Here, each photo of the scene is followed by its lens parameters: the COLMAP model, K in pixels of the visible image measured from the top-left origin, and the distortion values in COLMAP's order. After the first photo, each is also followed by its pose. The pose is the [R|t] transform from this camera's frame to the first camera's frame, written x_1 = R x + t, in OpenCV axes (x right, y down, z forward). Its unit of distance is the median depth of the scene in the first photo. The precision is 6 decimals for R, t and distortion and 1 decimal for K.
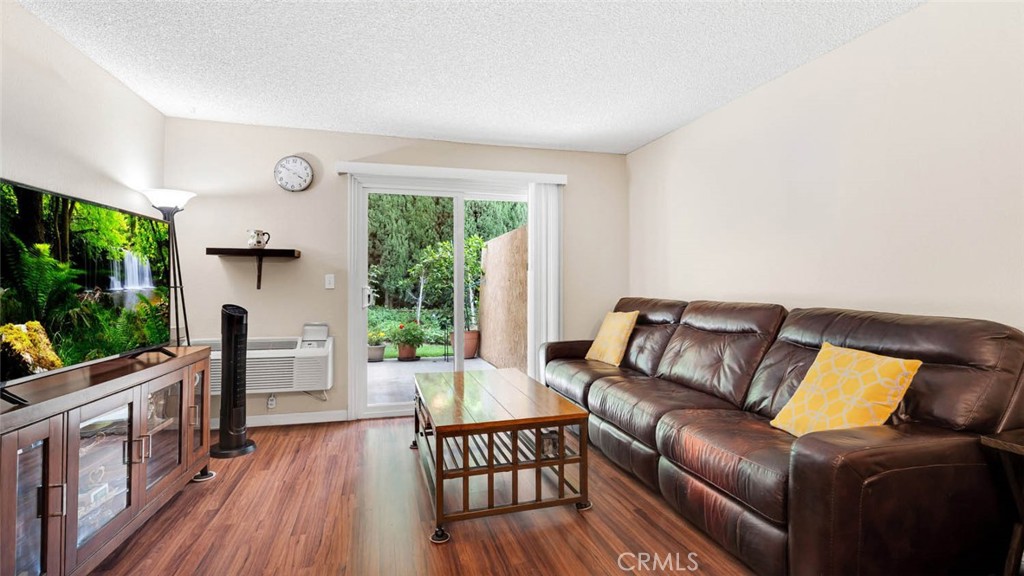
lens RADIAL K [[459.2, 0, 512.8], [0, 459.2, 268.9], [0, 0, 1]] dist [-0.011824, 0.002860]
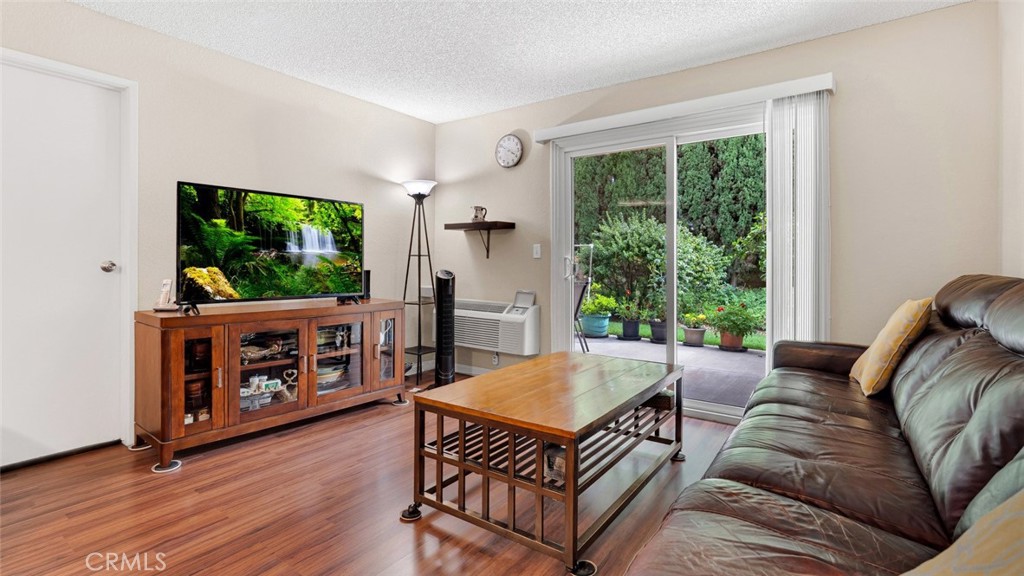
lens RADIAL K [[459.2, 0, 515.7], [0, 459.2, 261.3], [0, 0, 1]] dist [-0.011824, 0.002860]
pose [[0.608384, -0.001704, -0.793641, 0.523283], [0.017873, 0.999773, 0.011555, 0.053010], [0.793441, -0.021215, 0.608277, 0.481056]]
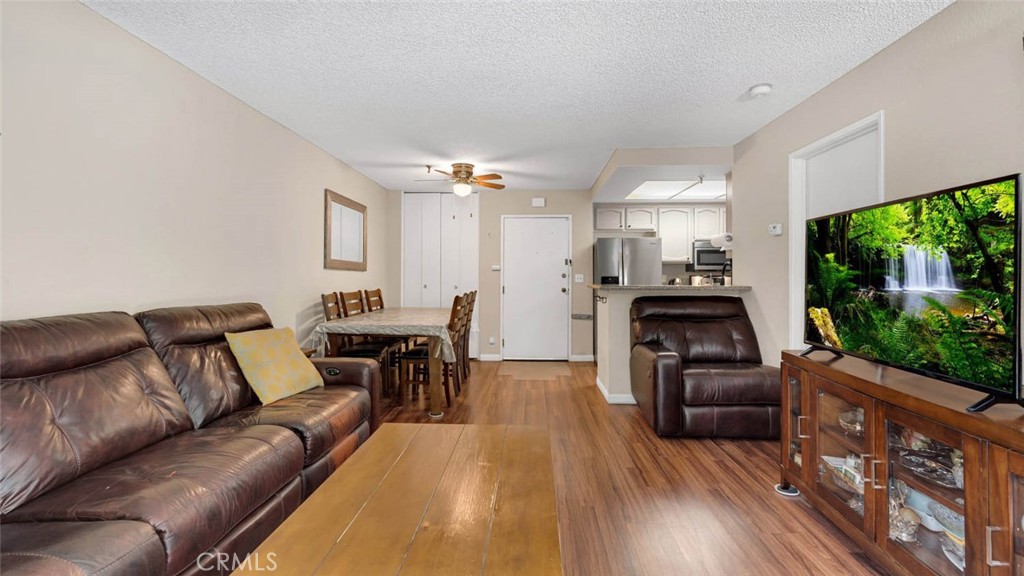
lens RADIAL K [[459.2, 0, 517.7], [0, 459.2, 270.5], [0, 0, 1]] dist [-0.011824, 0.002860]
pose [[-0.952007, 0.004765, 0.306040, -0.306175], [-0.008772, 0.999043, -0.042843, 0.037725], [-0.305951, -0.043472, -0.951054, 1.515896]]
